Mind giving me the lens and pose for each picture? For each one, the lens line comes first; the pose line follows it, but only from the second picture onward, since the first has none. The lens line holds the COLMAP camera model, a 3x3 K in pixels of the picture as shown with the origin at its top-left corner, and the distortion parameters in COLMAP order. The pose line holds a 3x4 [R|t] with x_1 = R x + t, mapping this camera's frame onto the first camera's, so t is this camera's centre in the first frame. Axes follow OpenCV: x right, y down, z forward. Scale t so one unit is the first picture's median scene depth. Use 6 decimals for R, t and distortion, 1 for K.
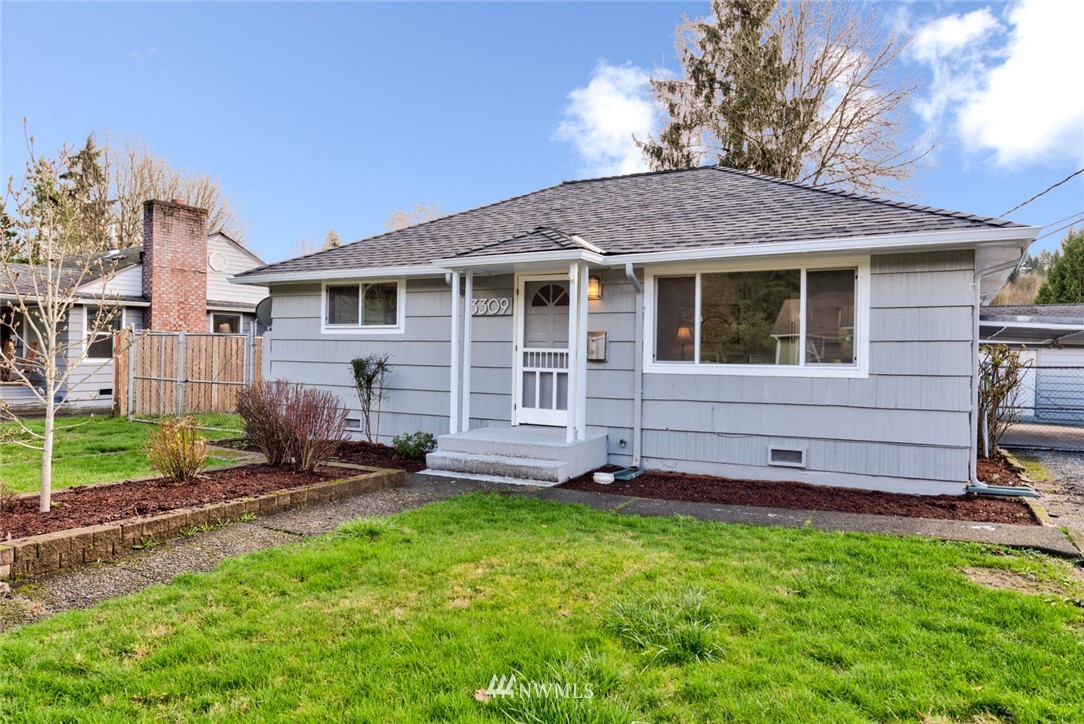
lens RADIAL K [[742.5, 0, 542.0], [0, 742.5, 362.0], [0, 0, 1]] dist [-0.002696, 0.005113]
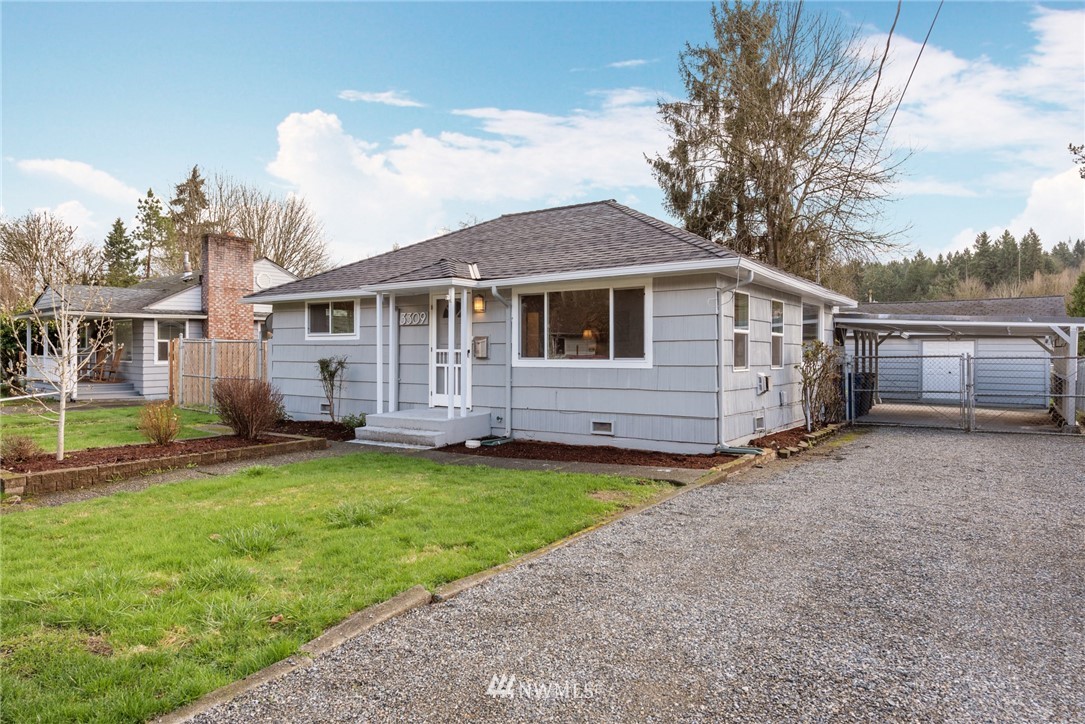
lens RADIAL K [[685.0, 0, 542.5], [0, 685.0, 362.0], [0, 0, 1]] dist [0.019953, -0.003043]
pose [[0.995535, -0.014764, -0.093232, 0.259686], [0.015461, 0.999858, 0.006753, -0.001332], [0.093119, -0.008164, 0.995621, -0.193968]]
